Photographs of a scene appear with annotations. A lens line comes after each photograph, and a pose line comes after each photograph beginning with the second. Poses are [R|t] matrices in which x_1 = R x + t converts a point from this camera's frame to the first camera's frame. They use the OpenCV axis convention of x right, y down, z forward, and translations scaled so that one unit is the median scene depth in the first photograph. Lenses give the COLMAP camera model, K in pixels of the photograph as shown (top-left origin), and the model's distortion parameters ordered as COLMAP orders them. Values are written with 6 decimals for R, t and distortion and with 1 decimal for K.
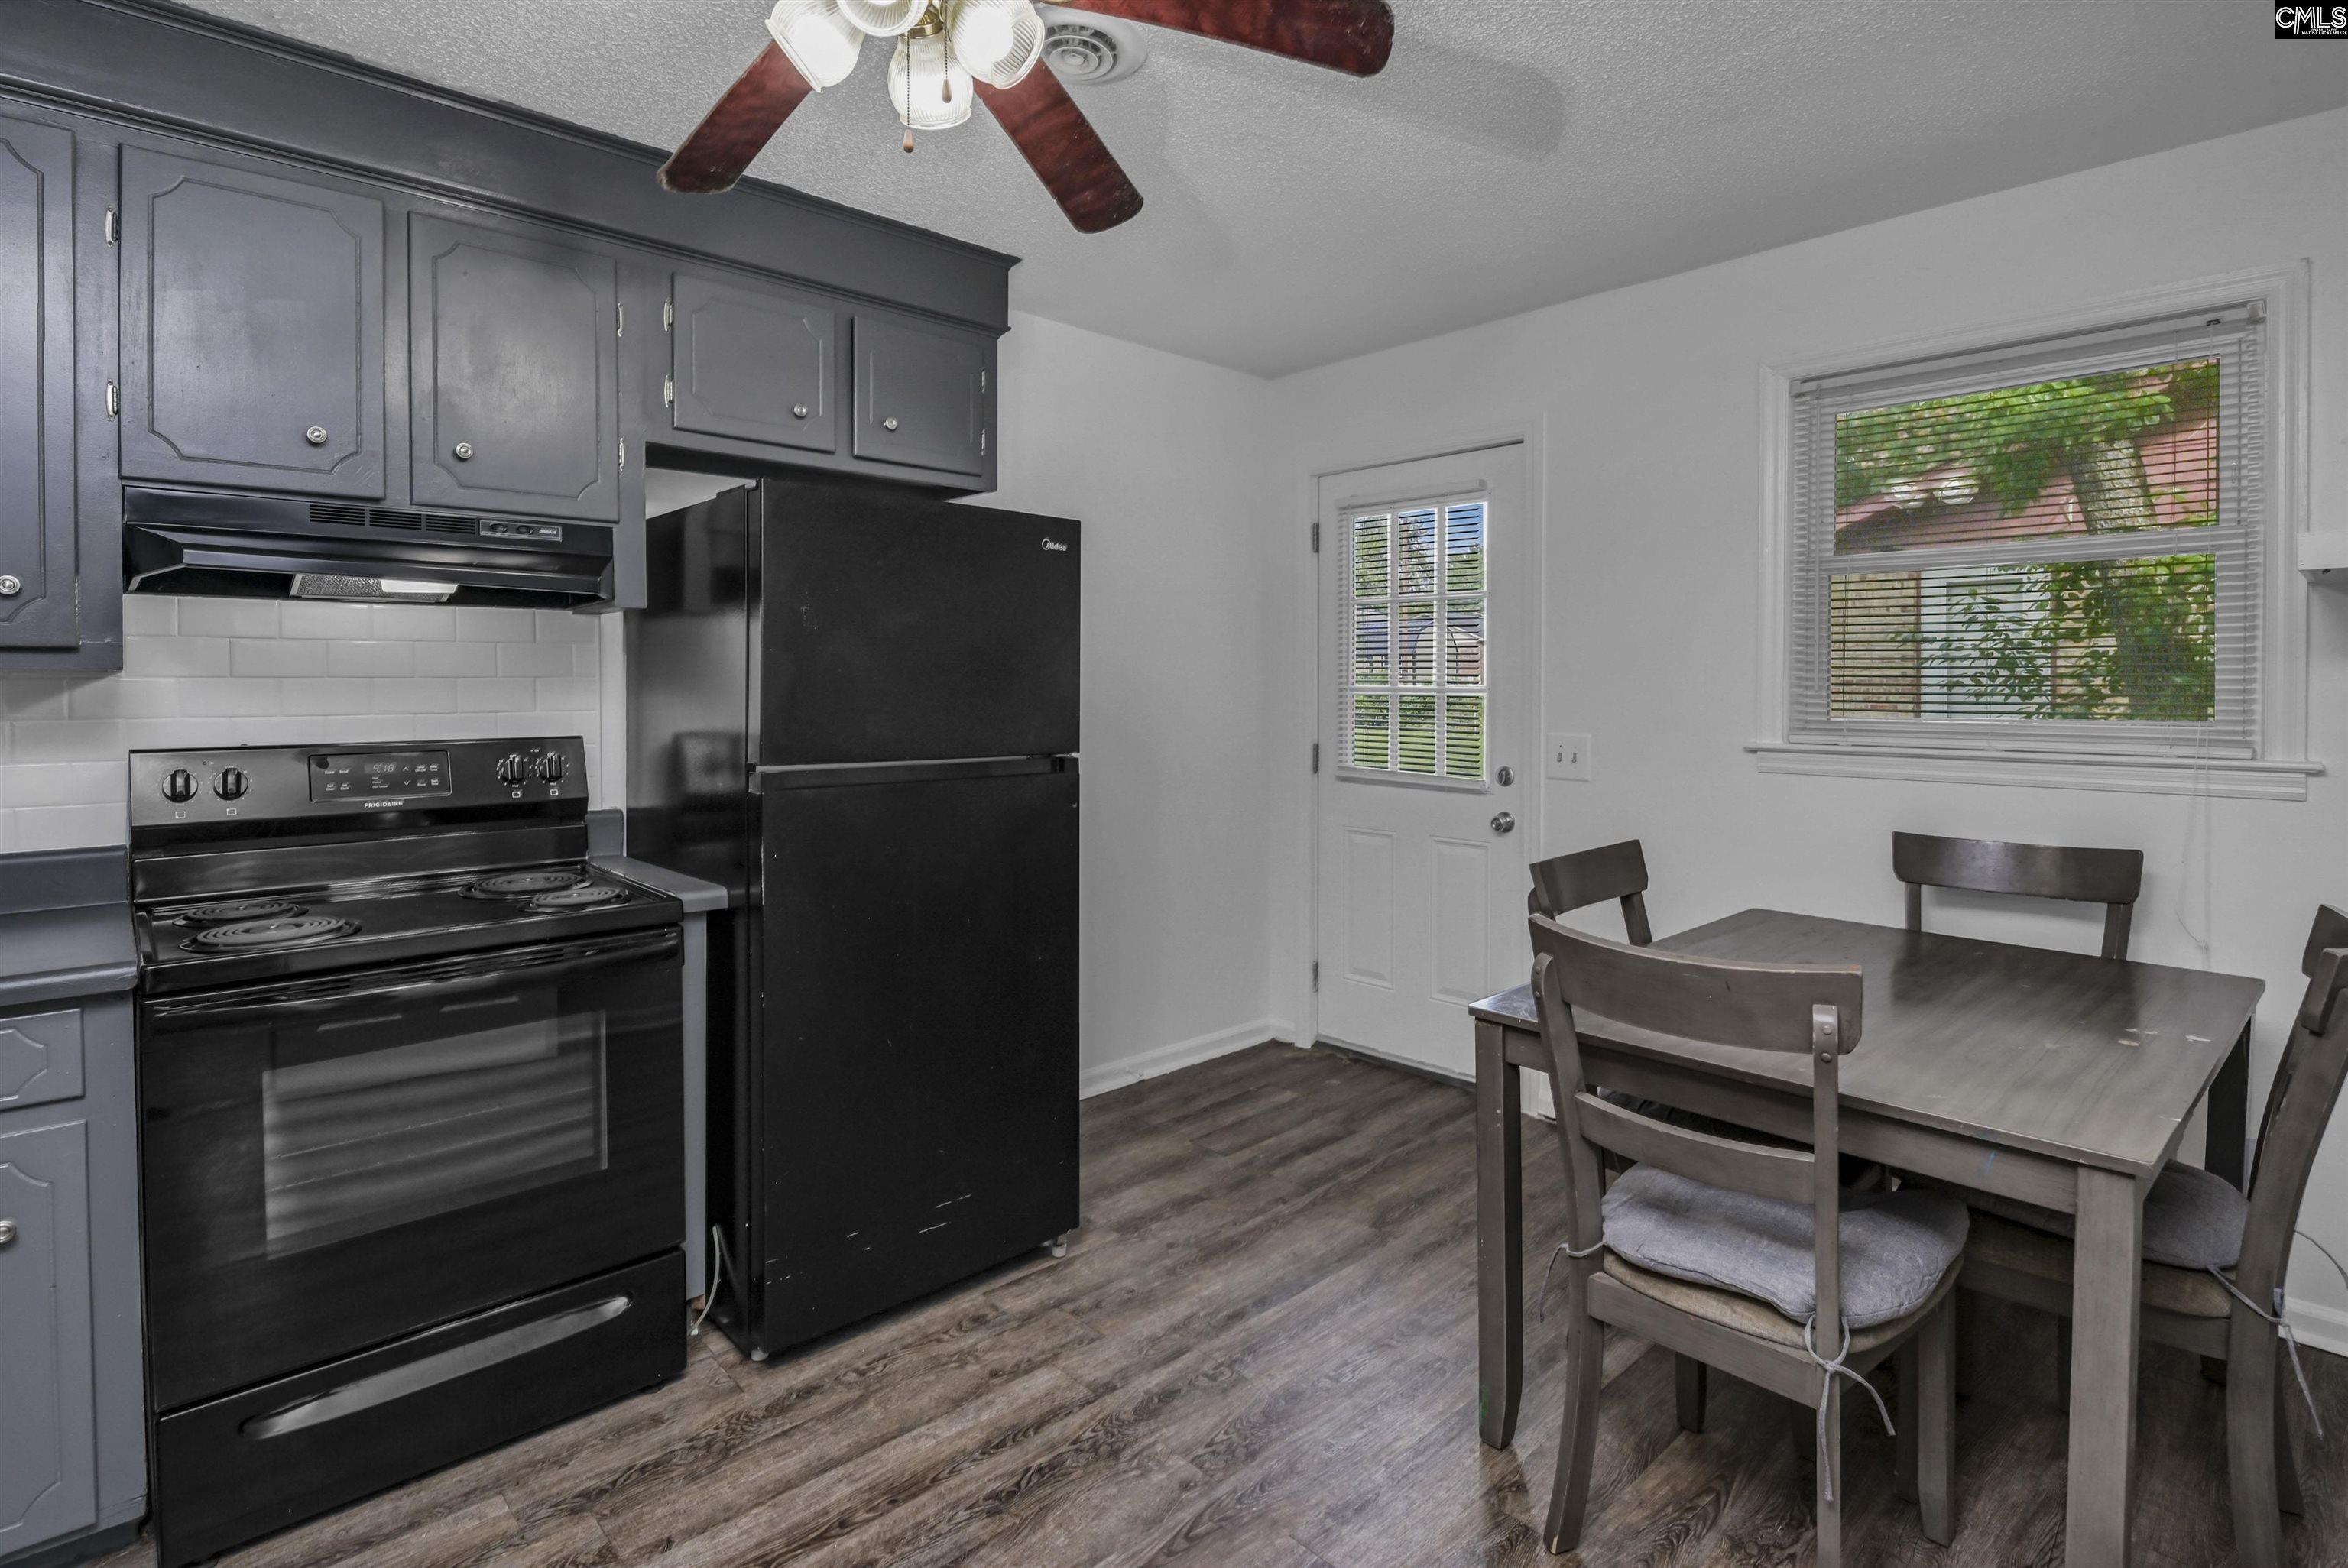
lens RADIAL K [[1159.0, 0, 1169.6], [0, 1159.0, 718.8], [0, 0, 1]] dist [0.003734, -0.009326]
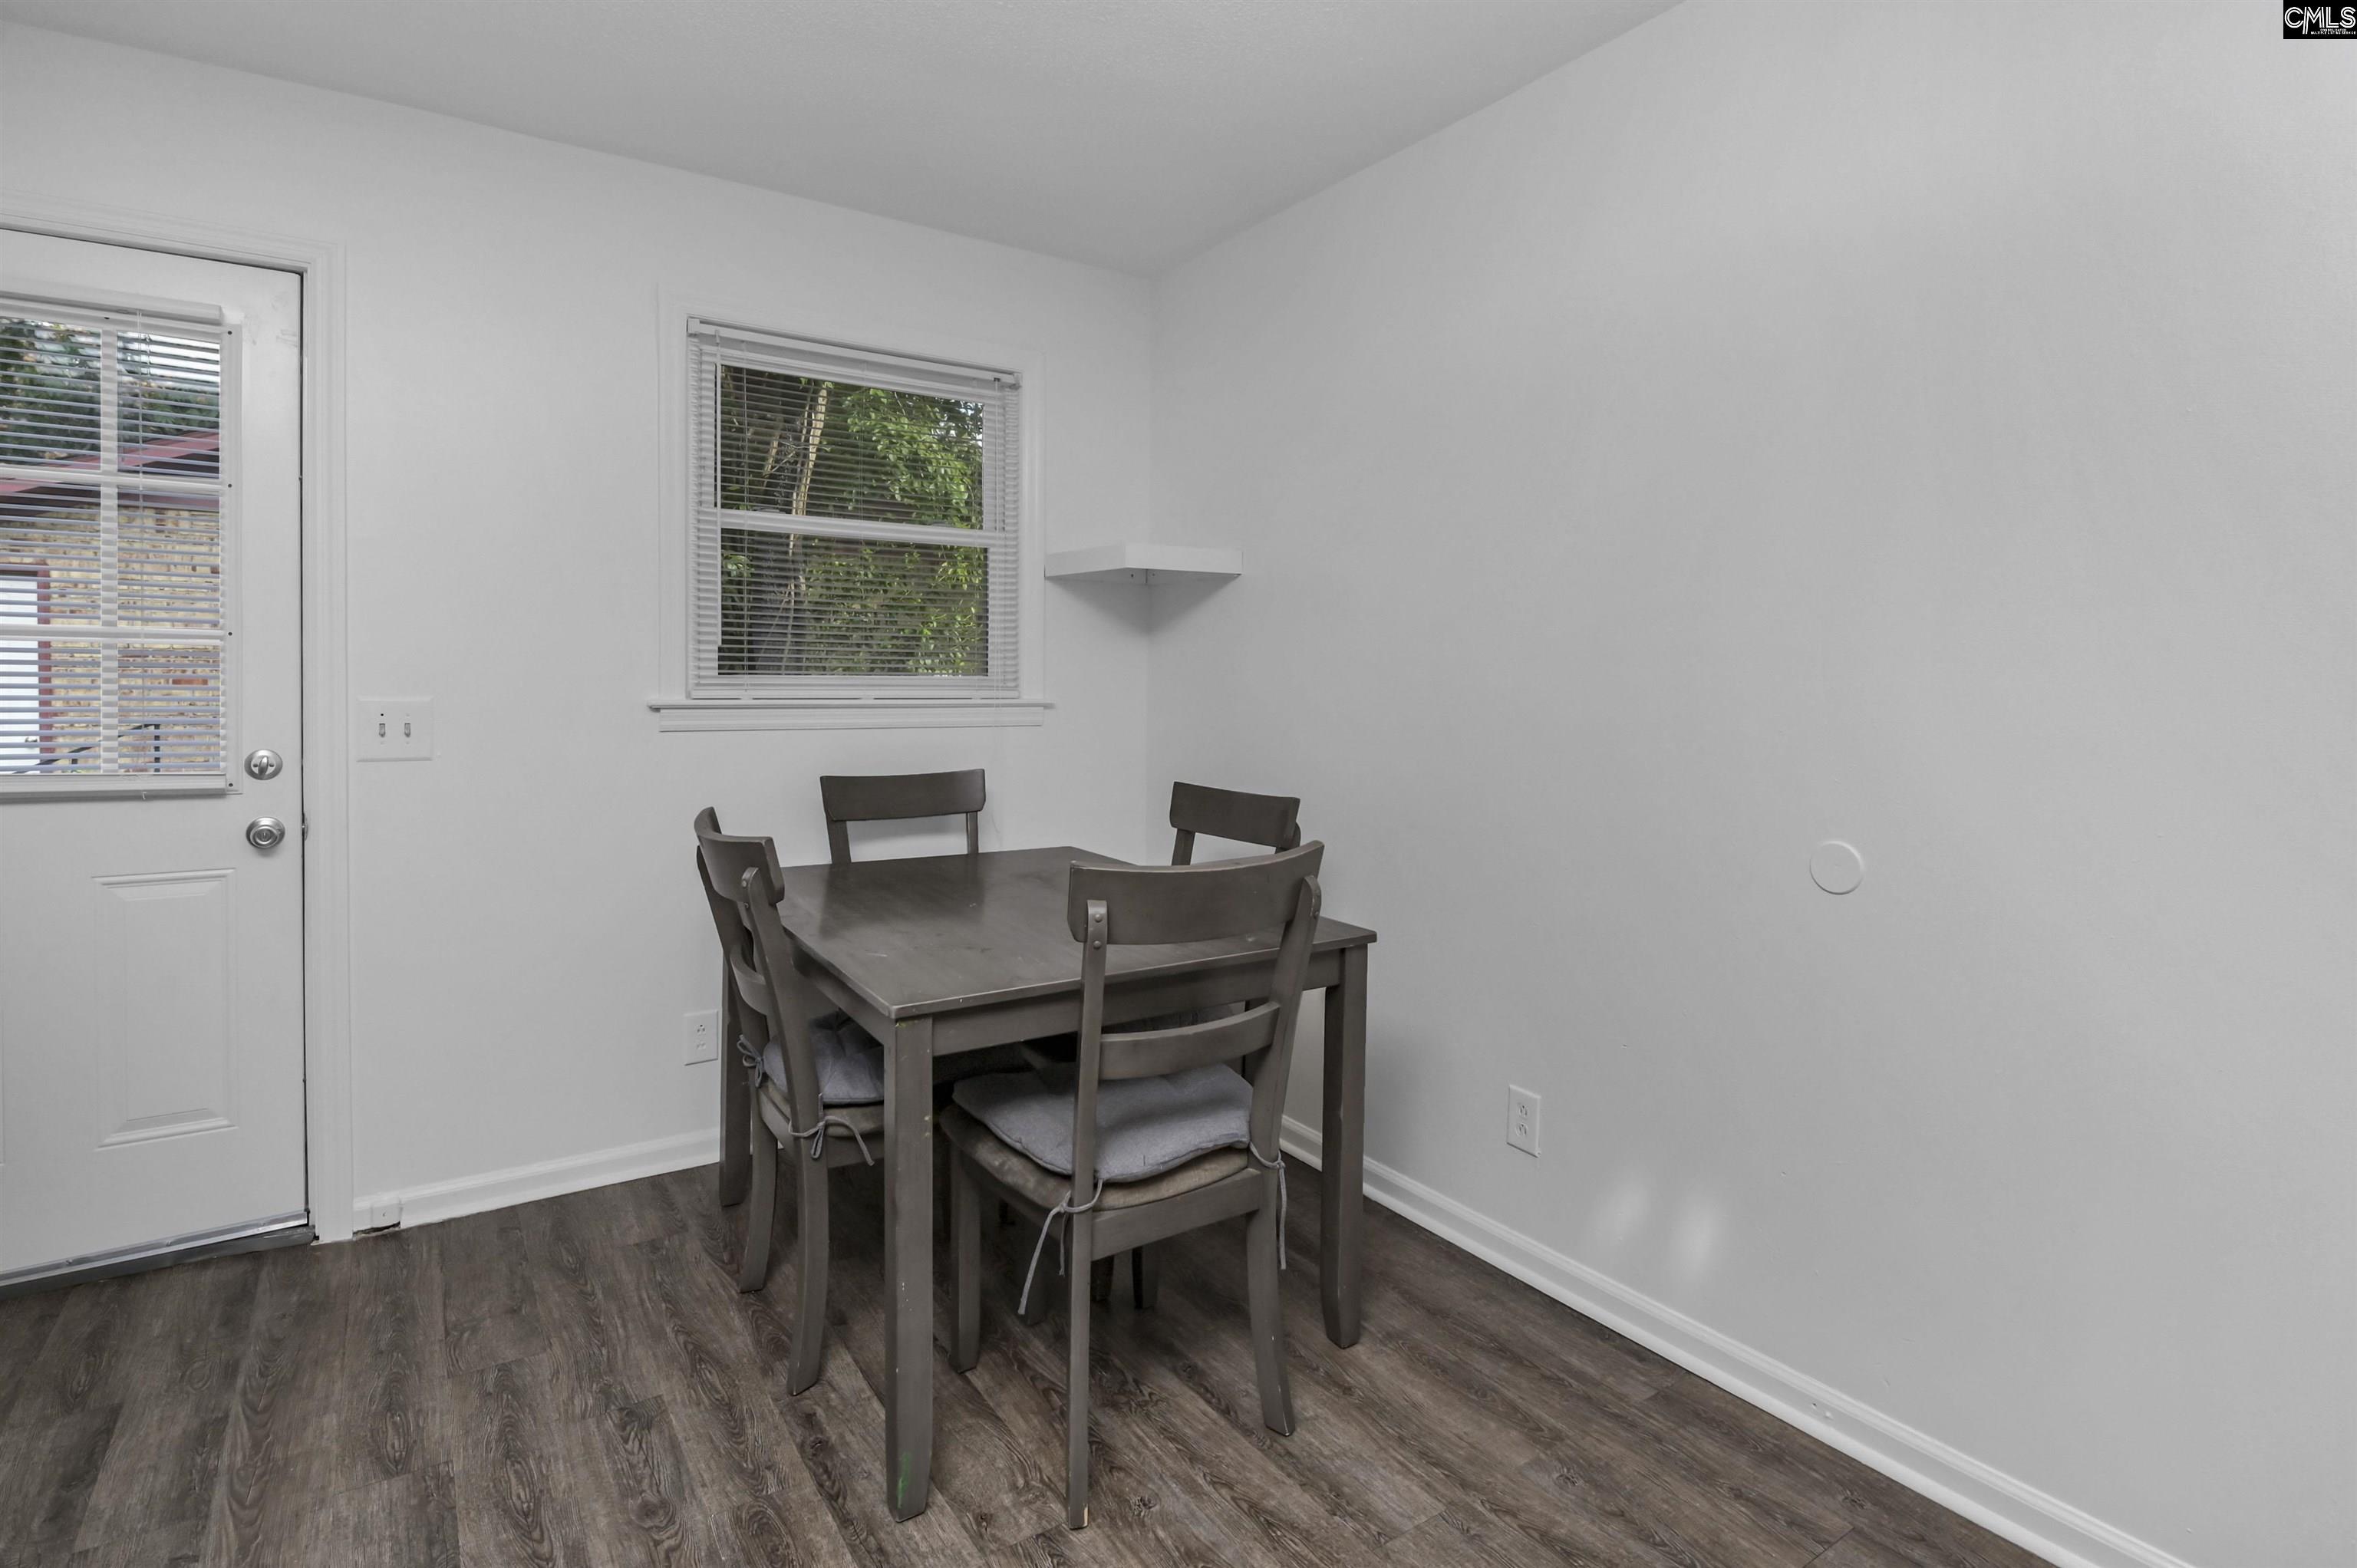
lens RADIAL K [[1163.5, 0, 1186.2], [0, 1163.5, 697.5], [0, 0, 1]] dist [0.003734, -0.009326]
pose [[0.170469, -0.018724, 0.985185, -0.339678], [0.021152, 0.999659, 0.015339, 0.013401], [-0.985136, 0.018224, 0.170807, 0.430698]]
